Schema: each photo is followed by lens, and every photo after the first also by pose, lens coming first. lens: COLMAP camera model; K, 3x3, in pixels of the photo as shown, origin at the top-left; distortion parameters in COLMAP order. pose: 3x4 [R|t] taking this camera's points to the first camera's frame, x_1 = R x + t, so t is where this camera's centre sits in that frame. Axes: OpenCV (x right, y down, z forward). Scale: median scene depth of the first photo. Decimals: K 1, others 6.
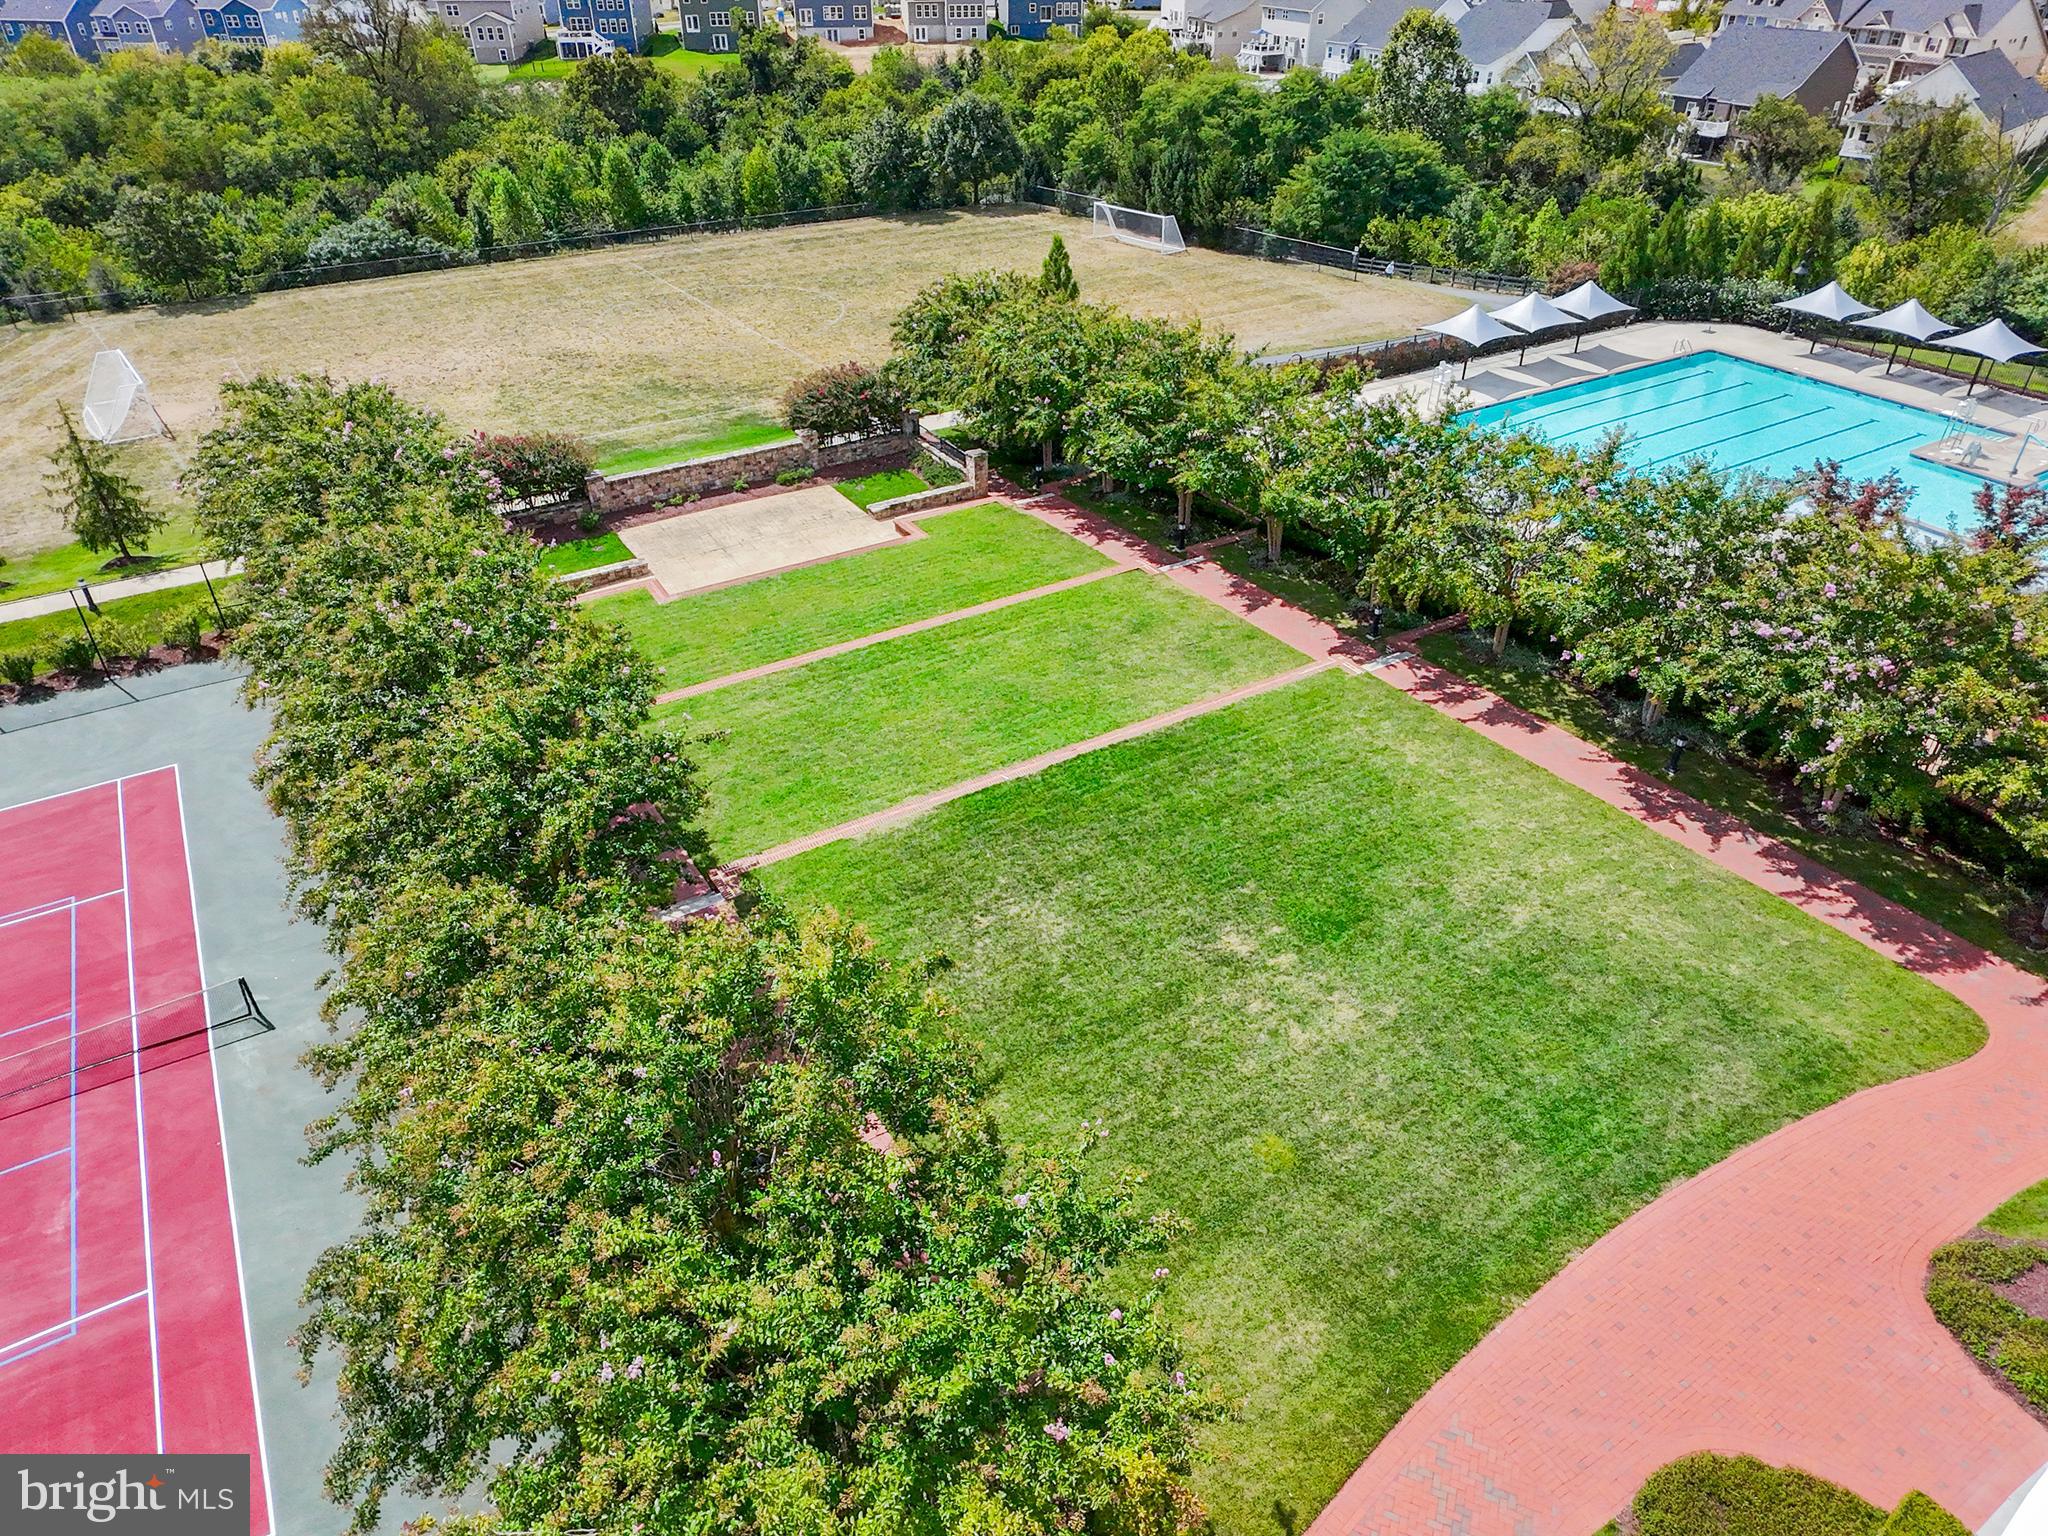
lens RADIAL K [[1266.8, 0, 1024.0], [0, 1266.8, 768.0], [0, 0, 1]] dist [0.010253, -0.002633]
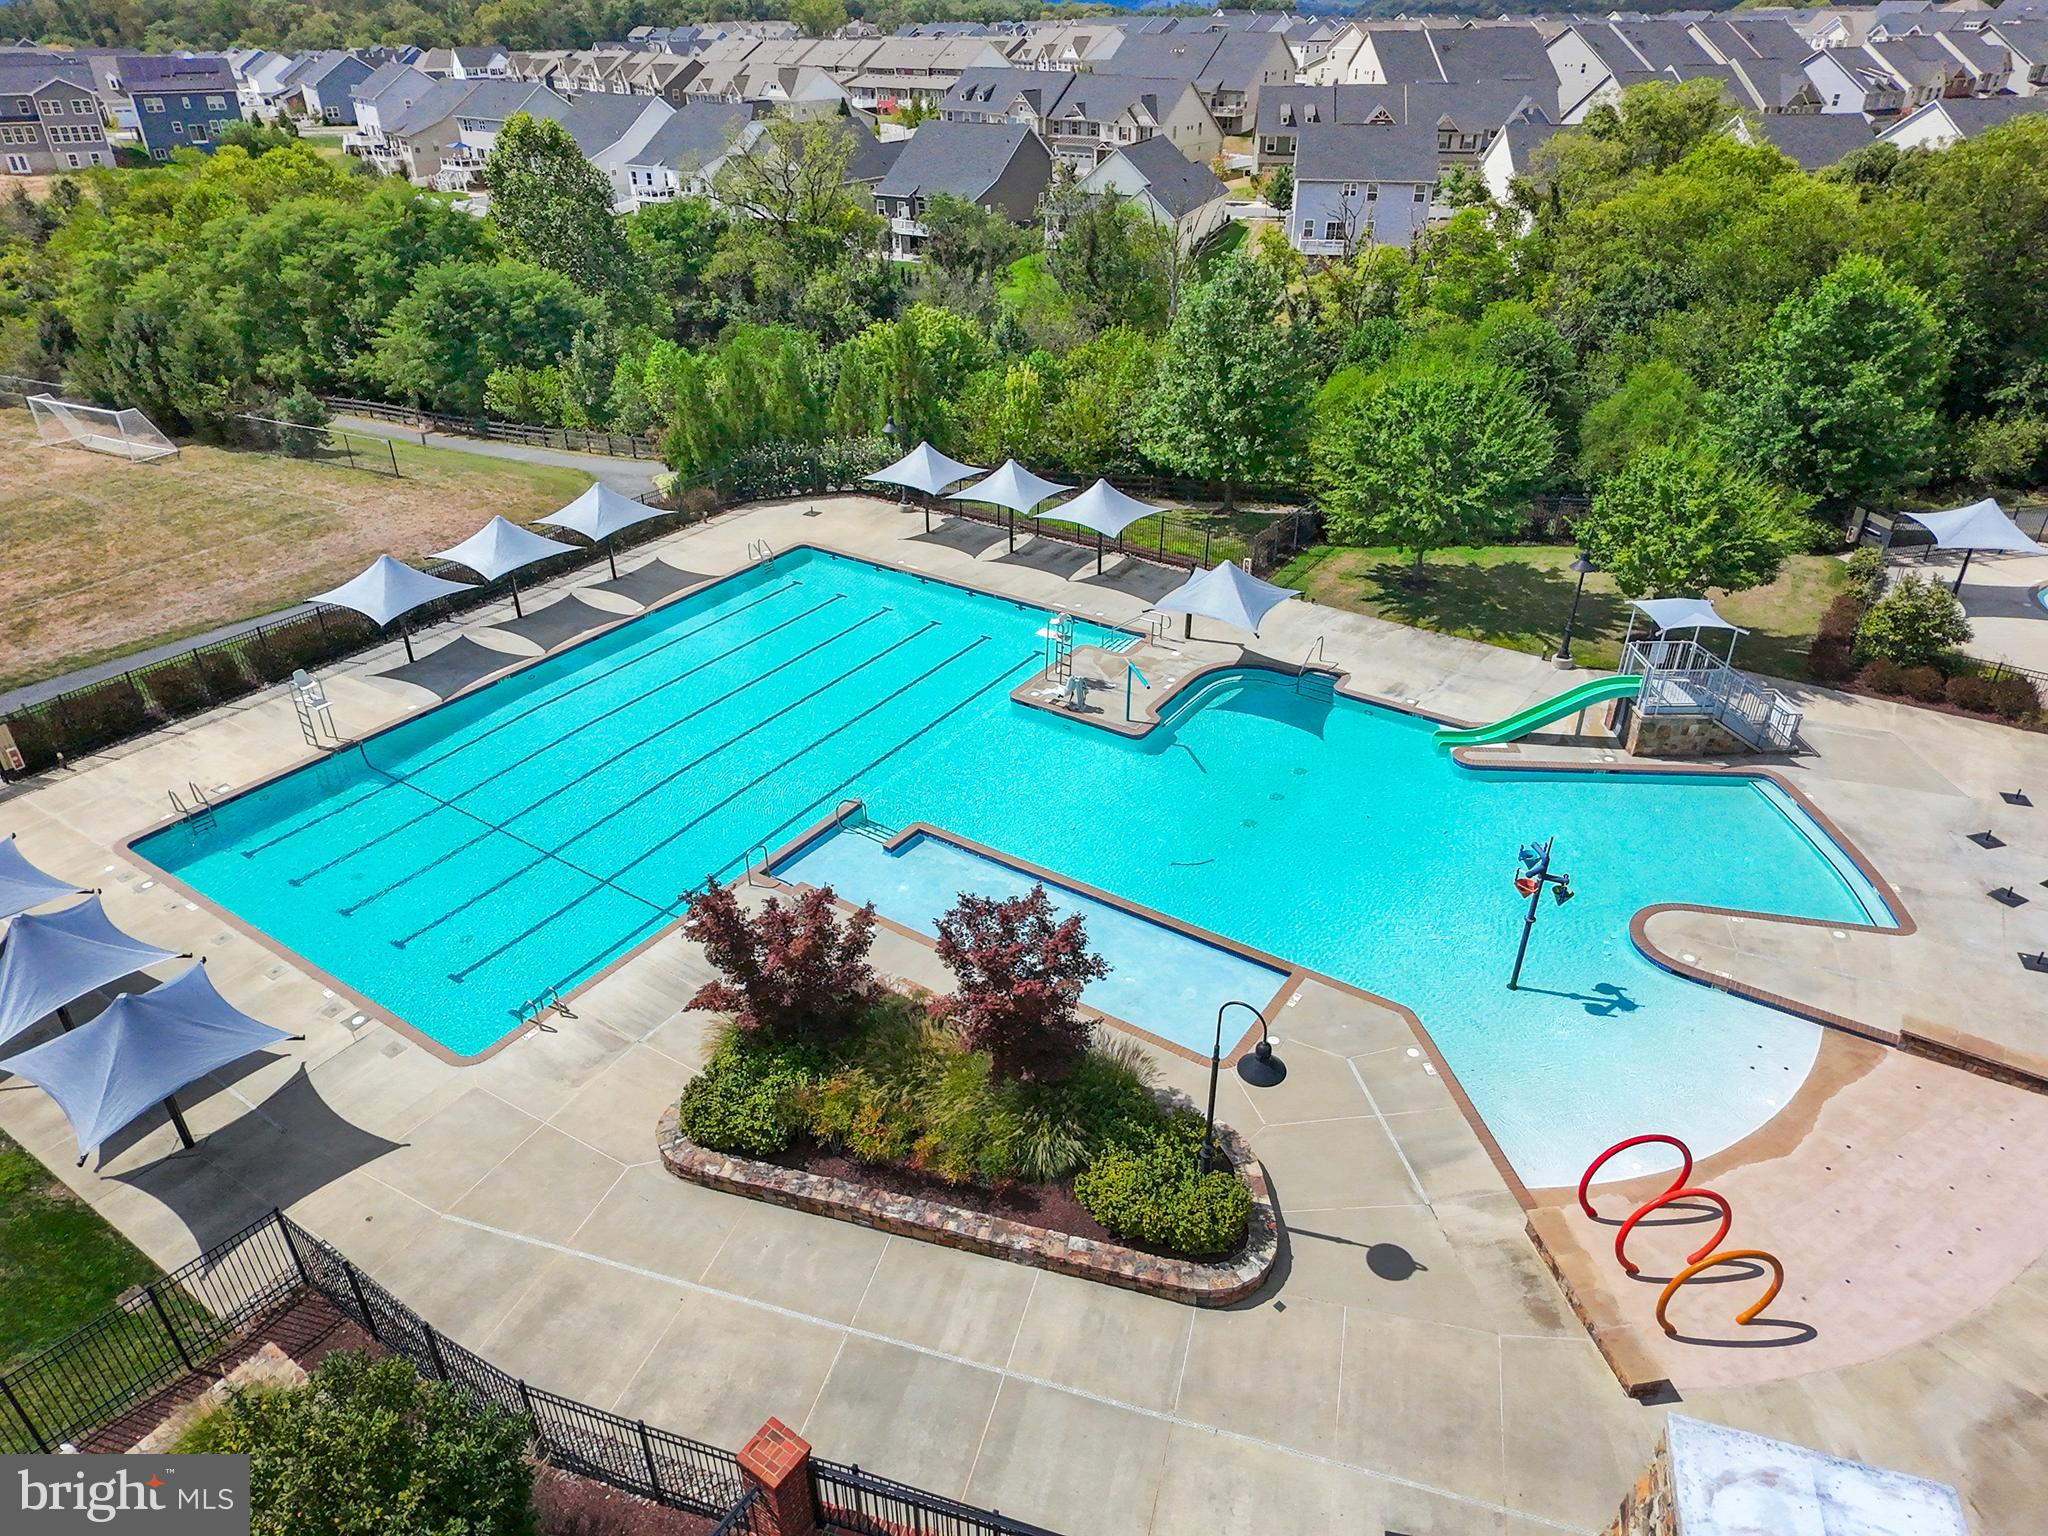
lens RADIAL K [[1266.8, 0, 1024.0], [0, 1266.8, 768.0], [0, 0, 1]] dist [0.010253, -0.002633]
pose [[0.908304, -0.217103, 0.357560, 0.213707], [0.240121, 0.970522, -0.020694, -0.092571], [-0.342528, 0.104654, 0.933661, 0.168342]]
